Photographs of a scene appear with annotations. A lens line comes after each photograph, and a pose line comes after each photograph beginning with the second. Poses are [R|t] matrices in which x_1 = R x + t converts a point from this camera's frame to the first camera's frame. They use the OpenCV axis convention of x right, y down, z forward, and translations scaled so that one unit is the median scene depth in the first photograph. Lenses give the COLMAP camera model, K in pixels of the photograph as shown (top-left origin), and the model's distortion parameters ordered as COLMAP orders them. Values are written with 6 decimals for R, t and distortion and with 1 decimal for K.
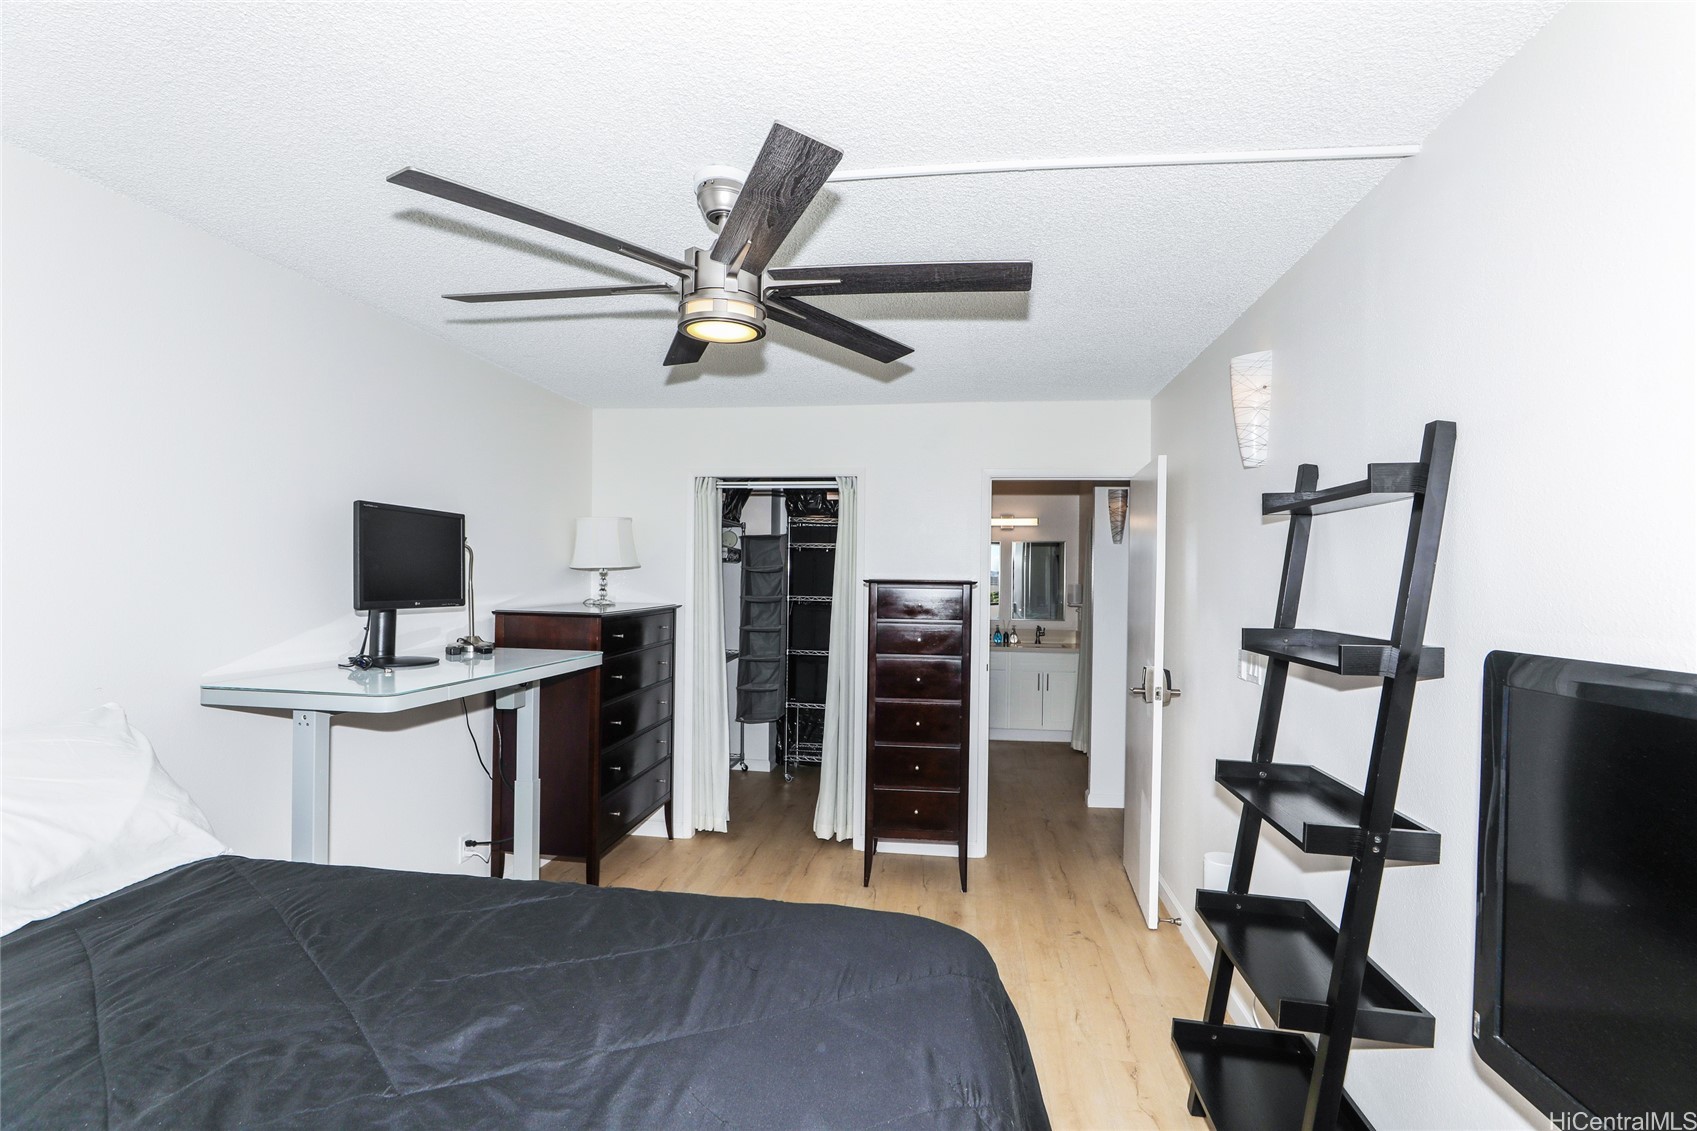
lens RADIAL K [[782.9, 0, 843.7], [0, 782.9, 585.1], [0, 0, 1]] dist [-0.001346, 0.000369]
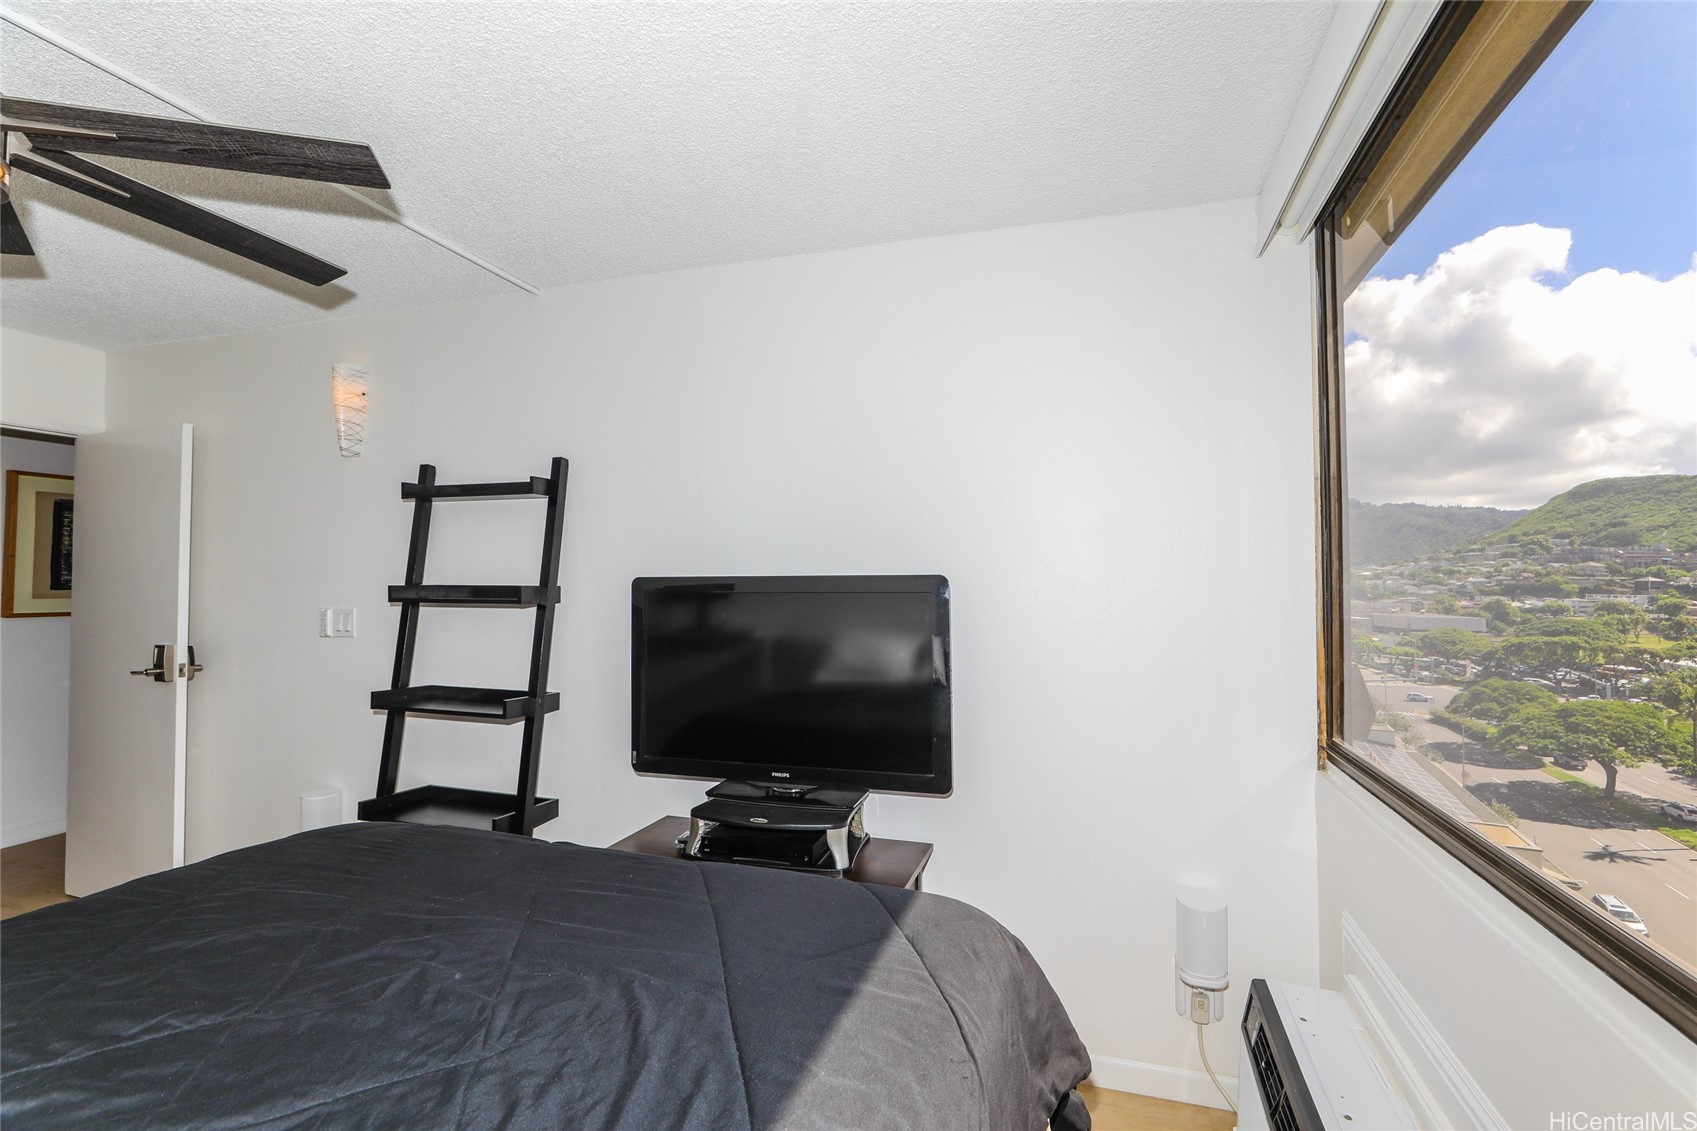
lens RADIAL K [[794.5, 0, 848.5], [0, 794.5, 565.5], [0, 0, 1]] dist [-0.001397, 0.000026]
pose [[0.180315, 0.009170, 0.983566, -0.281313], [0.009379, 0.999895, -0.011042, 0.019368], [-0.983564, 0.011216, 0.180210, 0.012738]]
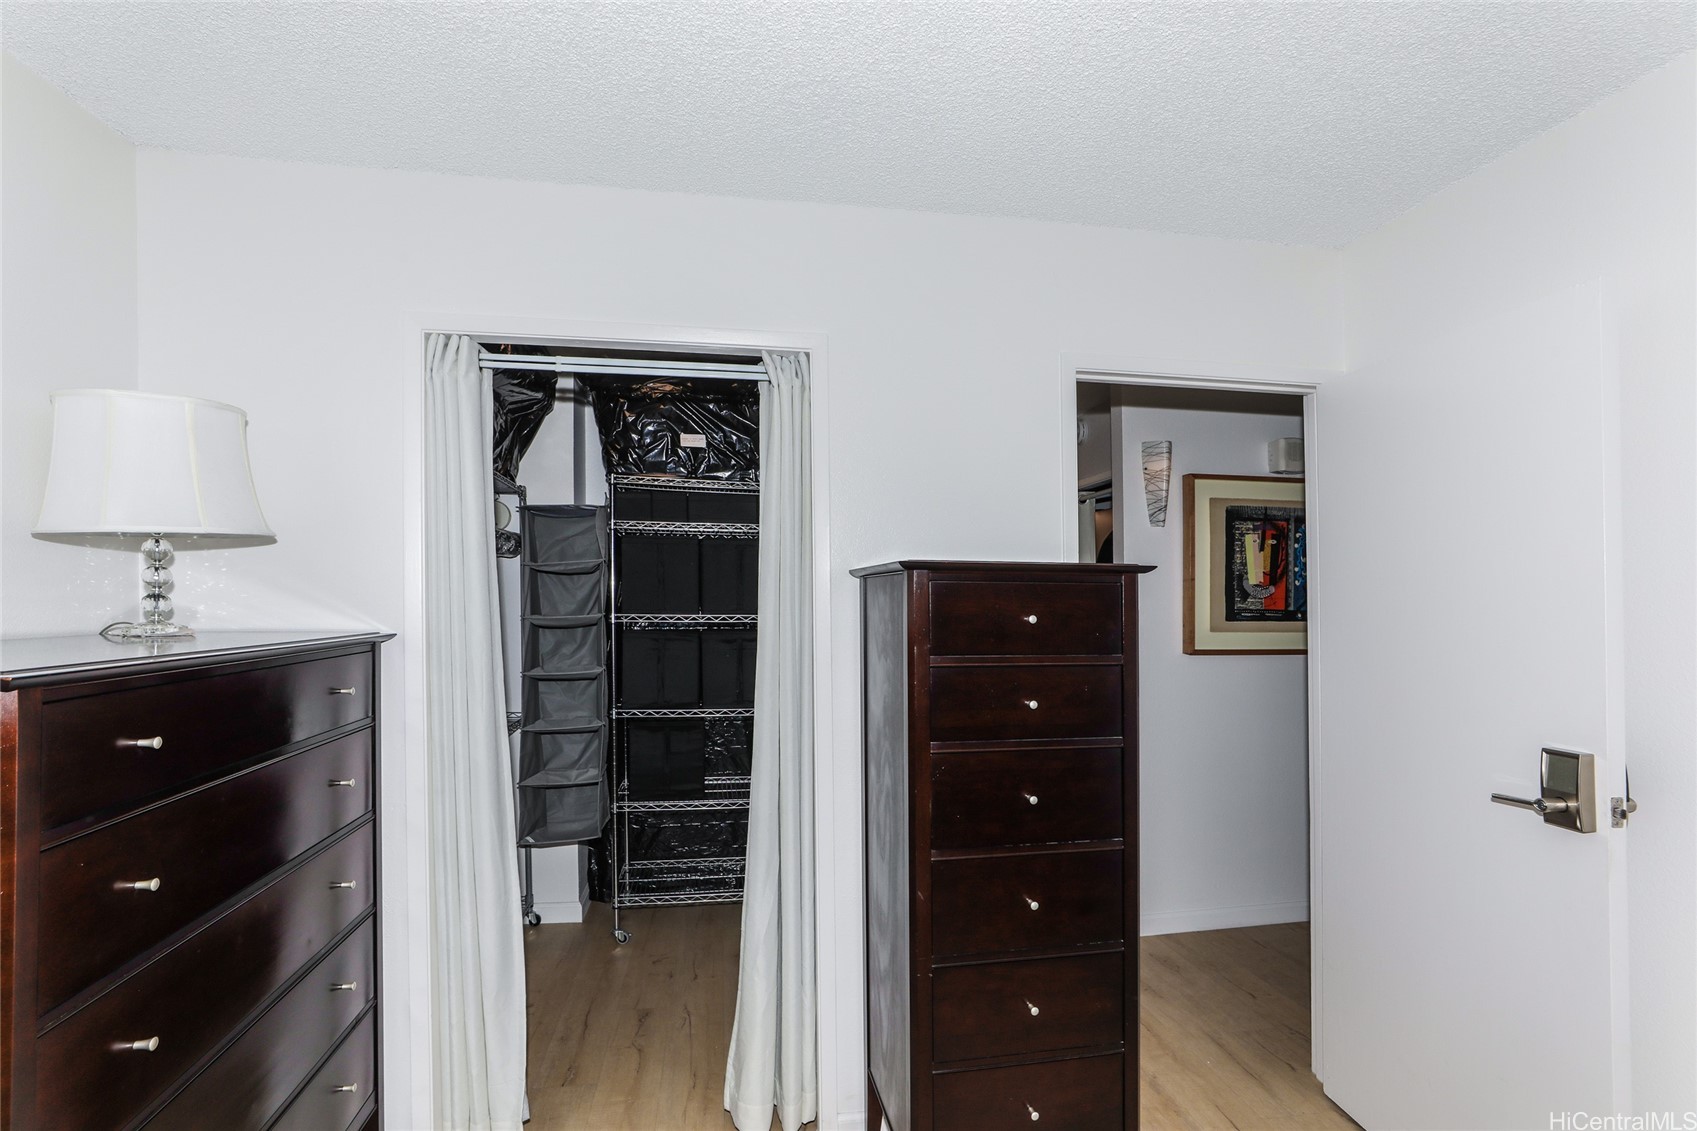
lens RADIAL K [[783.5, 0, 851.0], [0, 783.5, 626.3], [0, 0, 1]] dist [-0.015281, 0.000148]
pose [[0.951918, -0.017568, 0.305848, -0.096329], [0.010779, 0.999657, 0.023869, 0.012989], [-0.306162, -0.019425, 0.951781, 0.494326]]
